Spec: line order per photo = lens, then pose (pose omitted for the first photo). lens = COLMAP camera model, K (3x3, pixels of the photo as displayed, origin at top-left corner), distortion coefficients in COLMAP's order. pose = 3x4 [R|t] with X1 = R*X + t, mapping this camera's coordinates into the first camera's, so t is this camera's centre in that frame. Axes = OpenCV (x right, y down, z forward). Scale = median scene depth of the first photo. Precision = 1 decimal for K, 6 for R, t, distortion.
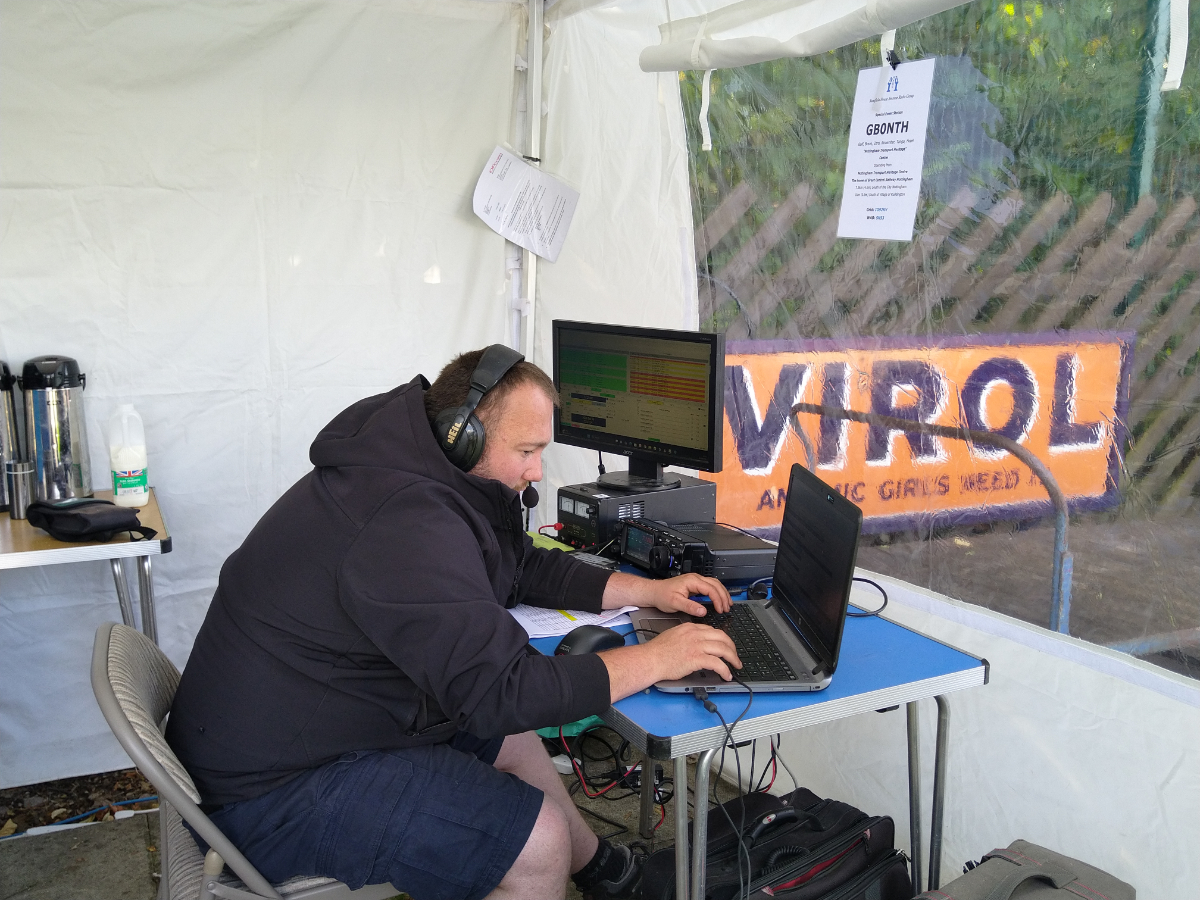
lens RADIAL K [[1121.4, 0, 587.4], [0, 1121.4, 443.0], [0, 0, 1]] dist [0.087121, -0.150984]
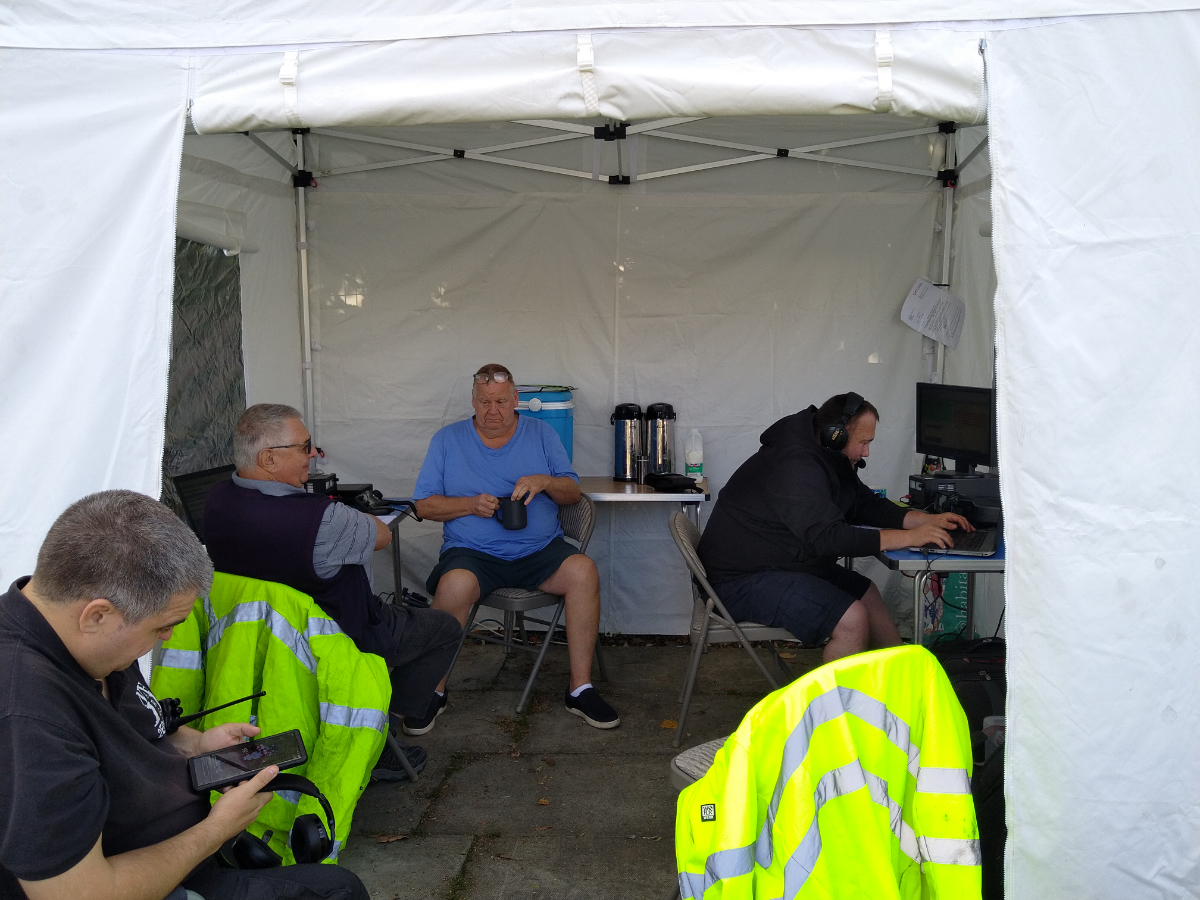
lens RADIAL K [[1123.1, 0, 580.1], [0, 1123.1, 455.5], [0, 0, 1]] dist [0.215044, -0.653268]
pose [[0.873017, 0.035877, -0.486367, 0.345830], [-0.065547, 0.996874, -0.044121, 0.107141], [0.483264, 0.070398, 0.872640, -0.738581]]
